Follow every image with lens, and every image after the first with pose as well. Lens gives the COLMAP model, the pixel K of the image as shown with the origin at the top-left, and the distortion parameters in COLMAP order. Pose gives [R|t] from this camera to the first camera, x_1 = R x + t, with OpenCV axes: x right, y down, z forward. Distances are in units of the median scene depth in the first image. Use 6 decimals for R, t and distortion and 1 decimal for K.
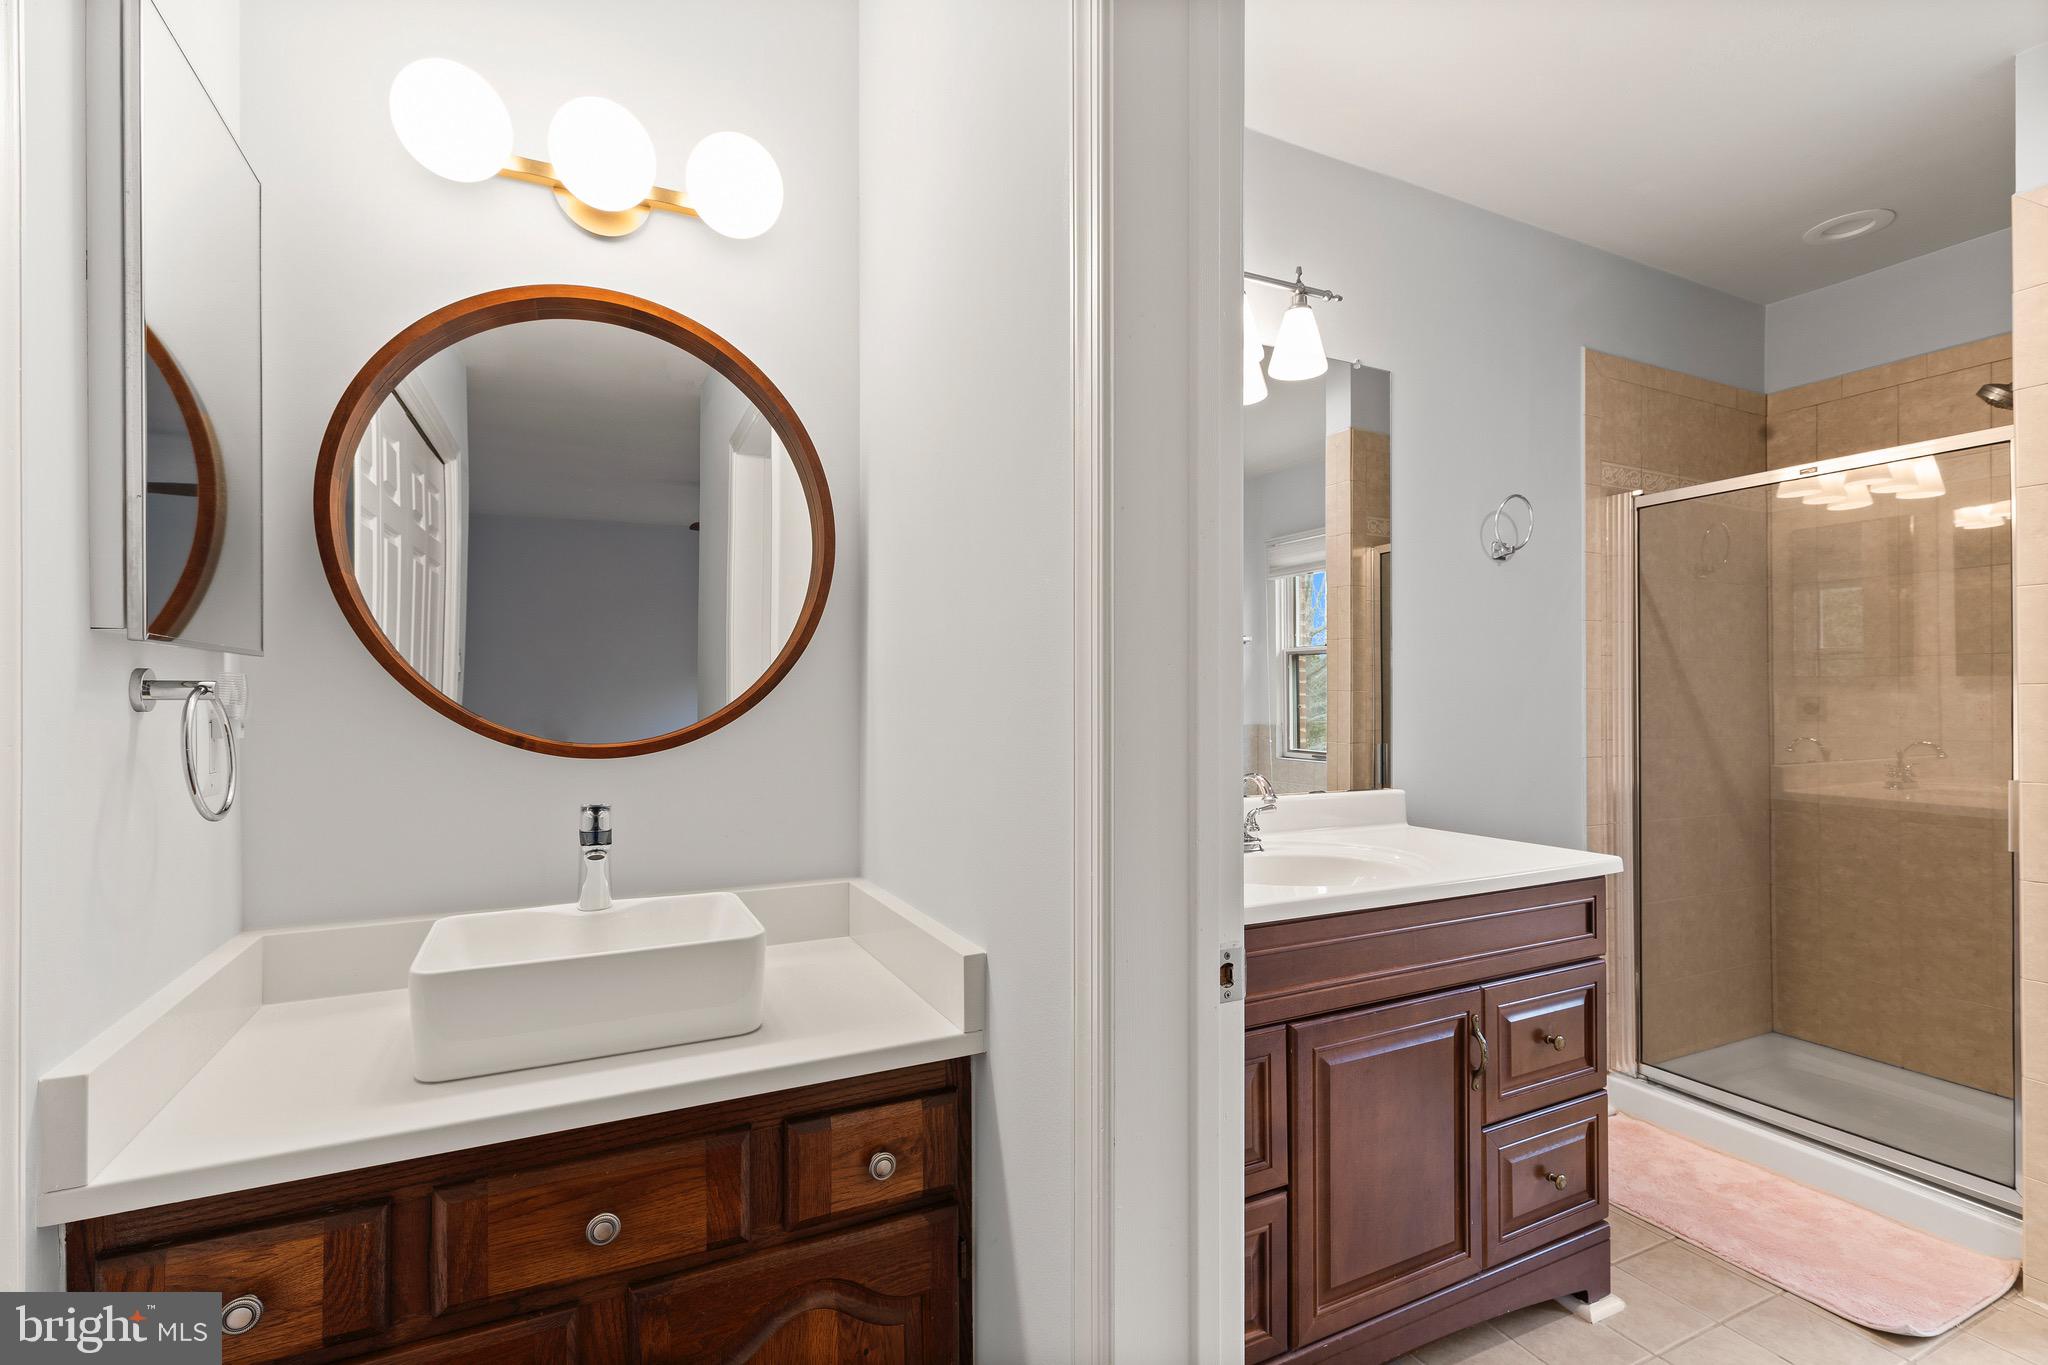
lens RADIAL K [[921.3, 0, 1009.2], [0, 921.3, 695.4], [0, 0, 1]] dist [0.004858, -0.000113]
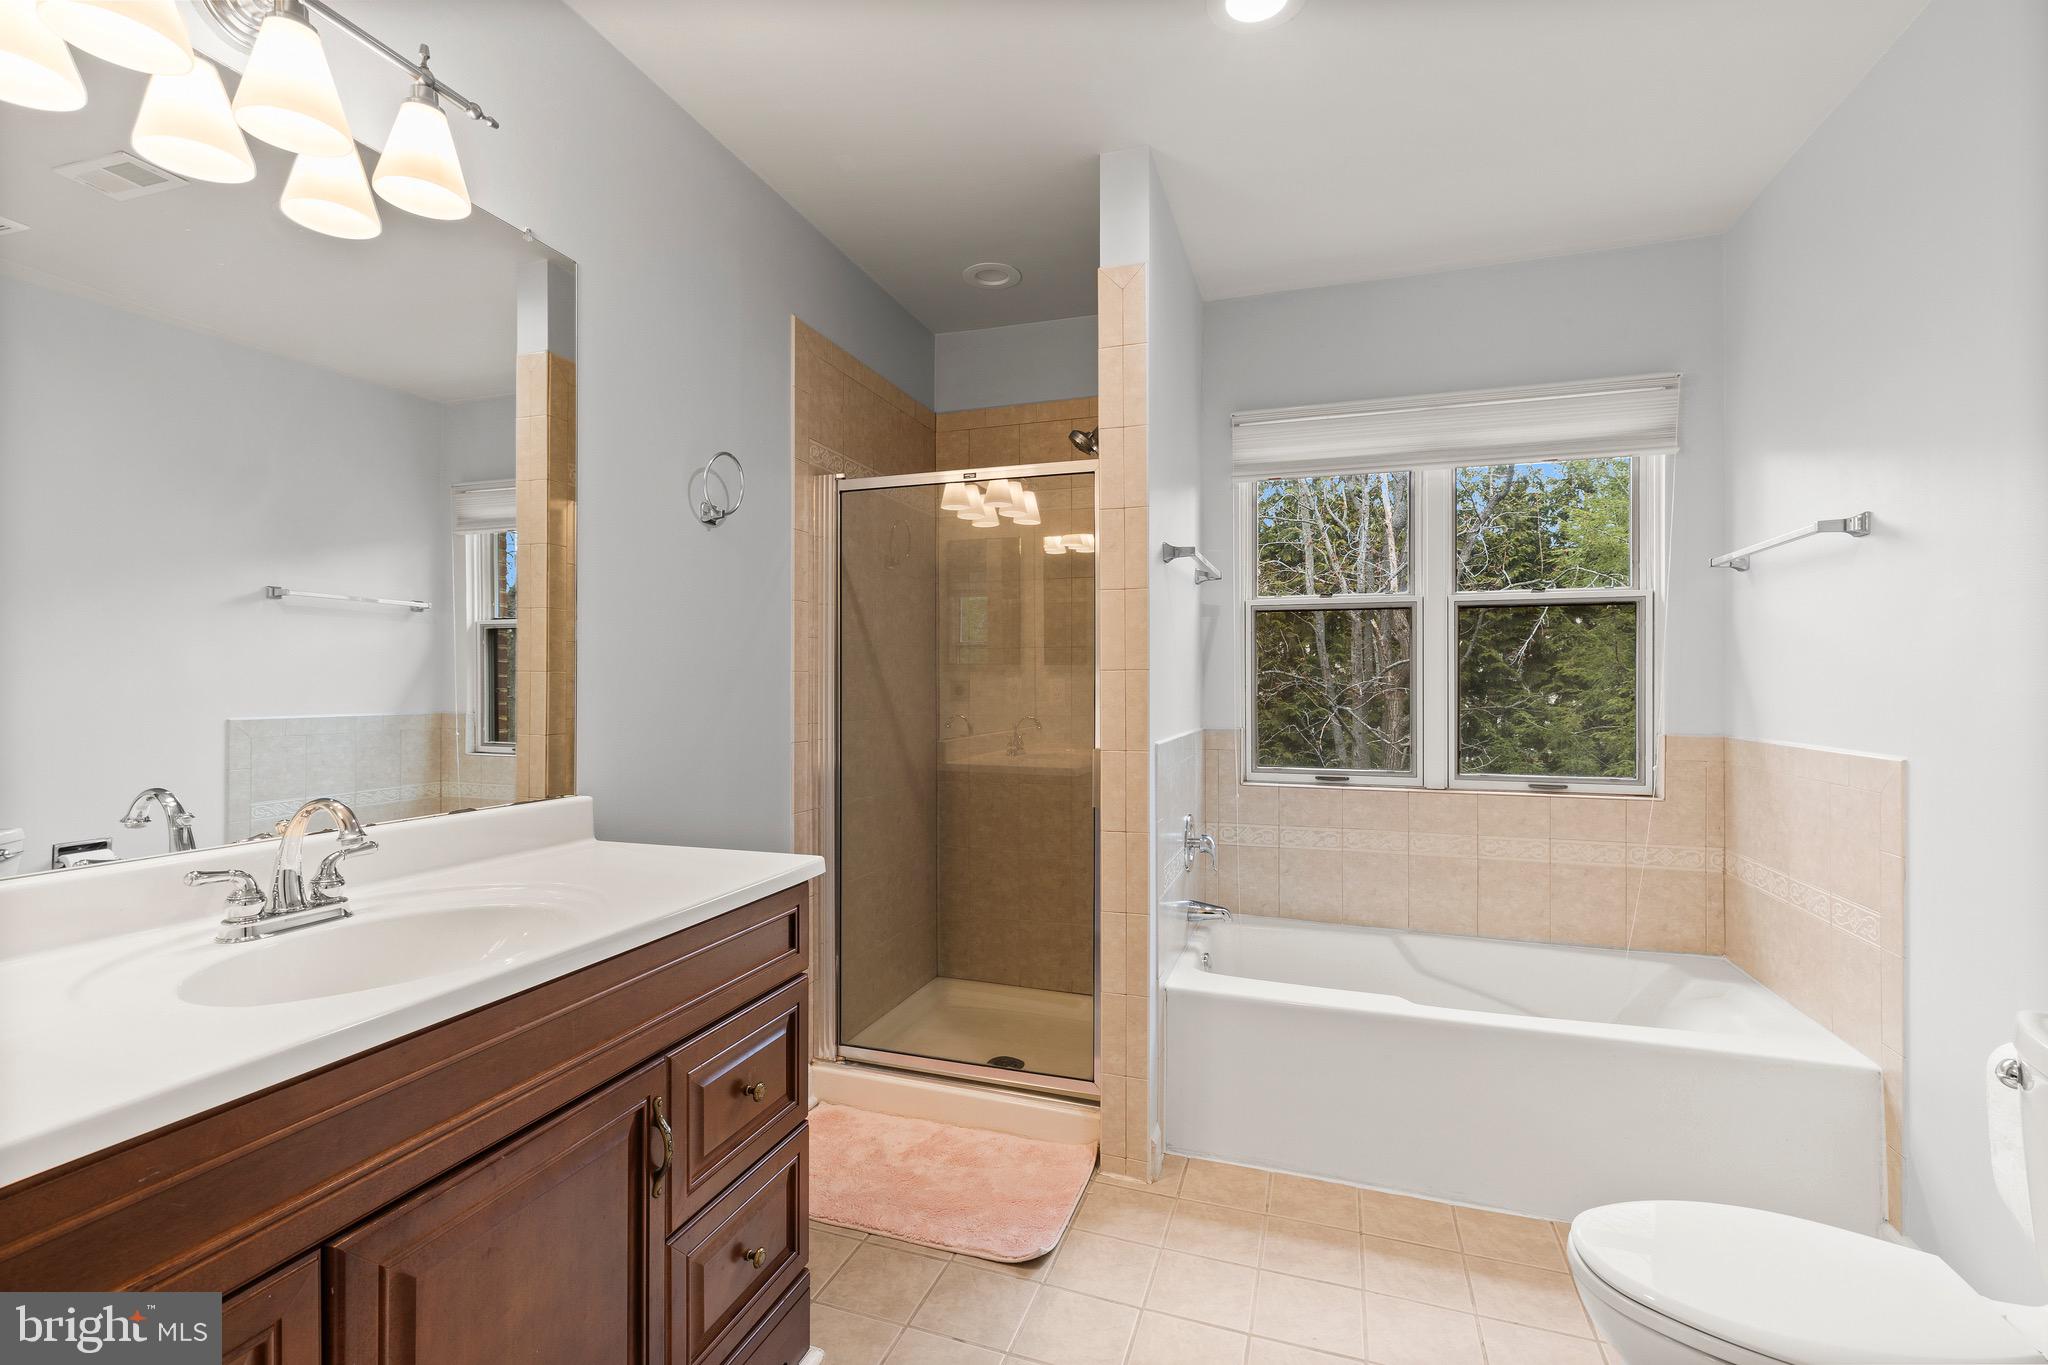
lens RADIAL K [[921.3, 0, 1015.4], [0, 921.3, 682.3], [0, 0, 1]] dist [0.004858, -0.000113]
pose [[0.705550, 0.002429, 0.708656, 0.108633], [-0.005254, 0.999985, 0.001803, 0.001456], [-0.708641, -0.004995, 0.705552, 0.161684]]
